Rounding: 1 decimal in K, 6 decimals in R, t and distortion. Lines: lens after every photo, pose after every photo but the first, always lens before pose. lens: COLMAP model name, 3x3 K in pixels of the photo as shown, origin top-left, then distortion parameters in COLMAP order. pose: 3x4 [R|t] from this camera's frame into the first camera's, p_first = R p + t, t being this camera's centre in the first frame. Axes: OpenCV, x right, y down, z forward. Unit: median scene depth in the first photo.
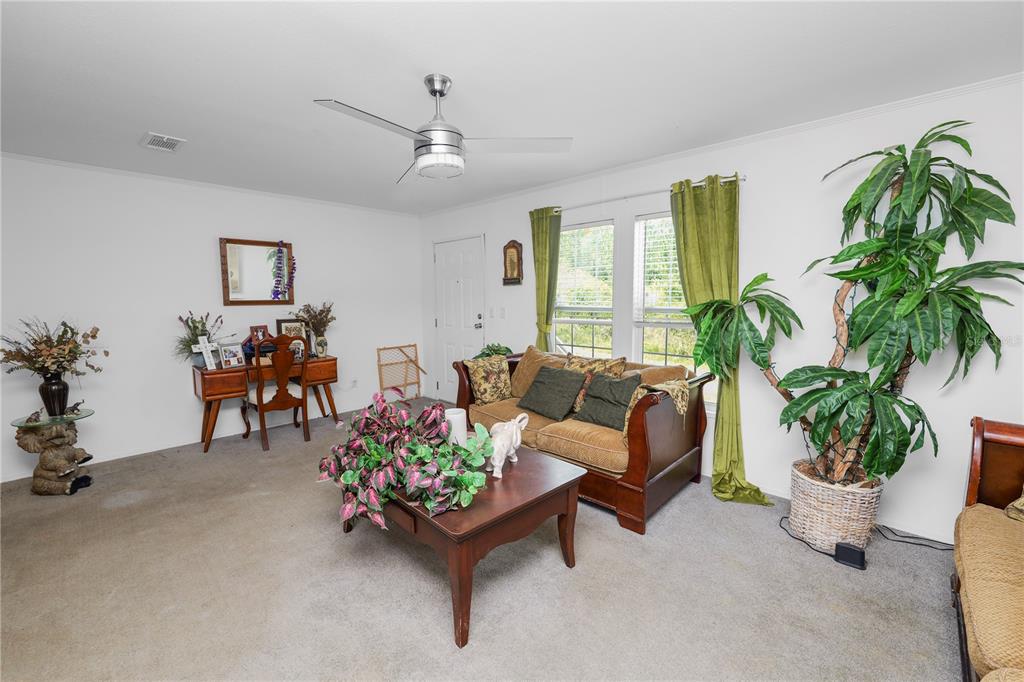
lens RADIAL K [[416.8, 0, 509.2], [0, 416.8, 335.9], [0, 0, 1]] dist [-0.011040, -0.000032]
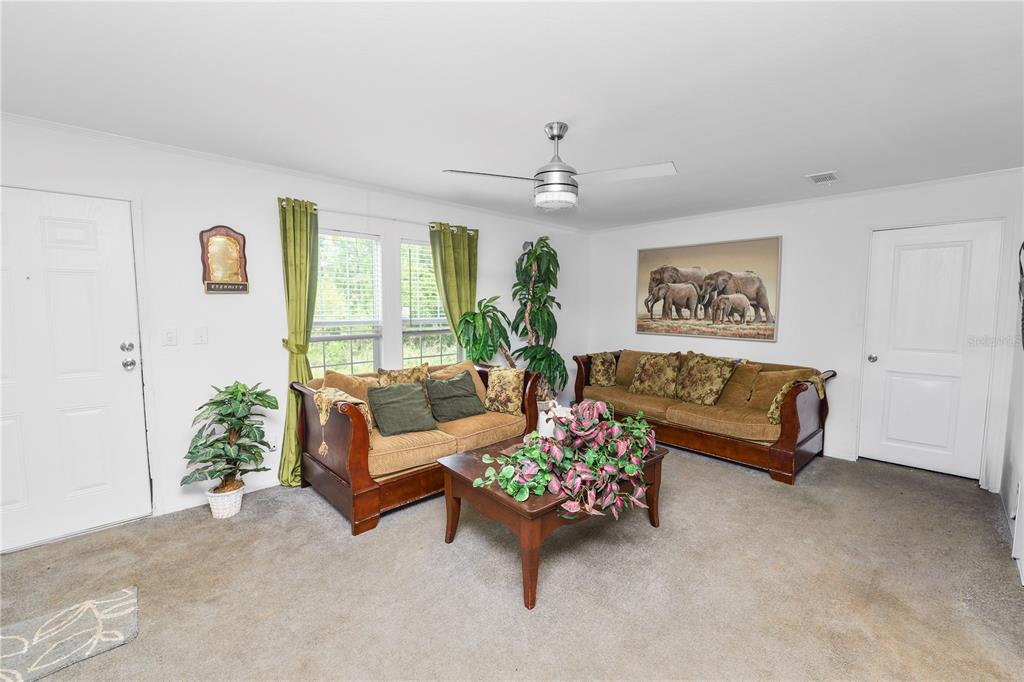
lens RADIAL K [[416.8, 0, 509.2], [0, 416.8, 335.9], [0, 0, 1]] dist [-0.011040, -0.000032]
pose [[0.055495, -0.074555, 0.995672, -0.736504], [0.084828, 0.993955, 0.069699, -0.071751], [-0.994849, 0.080593, 0.061484, 0.595723]]
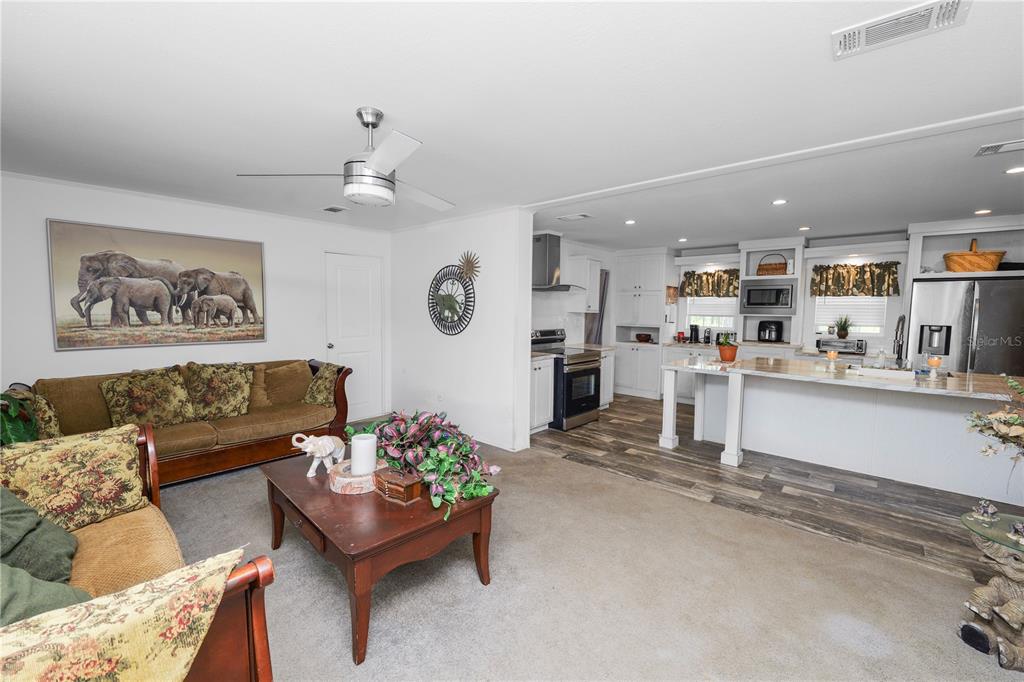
lens RADIAL K [[416.8, 0, 509.2], [0, 416.8, 335.9], [0, 0, 1]] dist [-0.011040, -0.000032]
pose [[-0.999509, -0.007013, -0.030526, -0.259462], [-0.011707, 0.987619, 0.156434, -0.126488], [0.029051, 0.156715, -0.987217, 1.140318]]
